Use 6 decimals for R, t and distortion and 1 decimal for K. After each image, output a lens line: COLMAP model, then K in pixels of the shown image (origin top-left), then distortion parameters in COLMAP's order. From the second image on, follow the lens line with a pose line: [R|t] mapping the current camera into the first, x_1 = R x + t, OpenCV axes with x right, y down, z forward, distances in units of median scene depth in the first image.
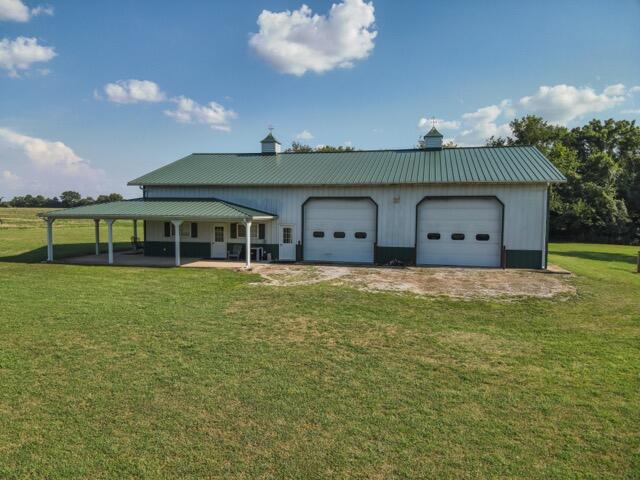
lens RADIAL K [[469.6, 0, 319.6], [0, 469.6, 237.3], [0, 0, 1]] dist [0.099960, -0.194464]
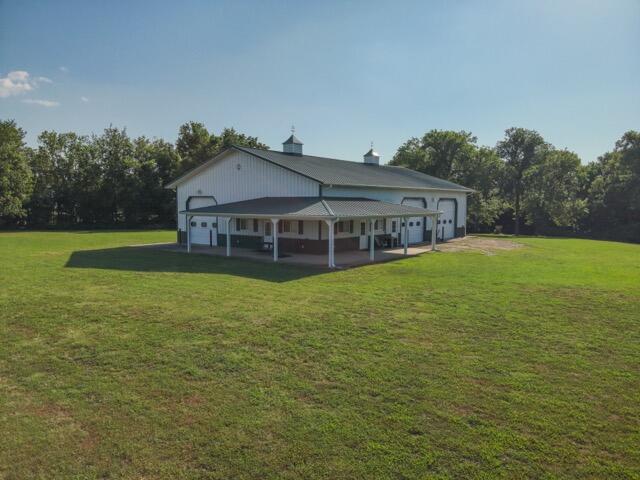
lens RADIAL K [[469.6, 0, 320.9], [0, 469.6, 243.6], [0, 0, 1]] dist [0.099960, -0.194464]
pose [[0.430215, -0.085461, 0.898672, -1.164741], [0.049696, 0.996241, 0.070949, -0.052031], [-0.901357, 0.014137, 0.432845, 0.525671]]
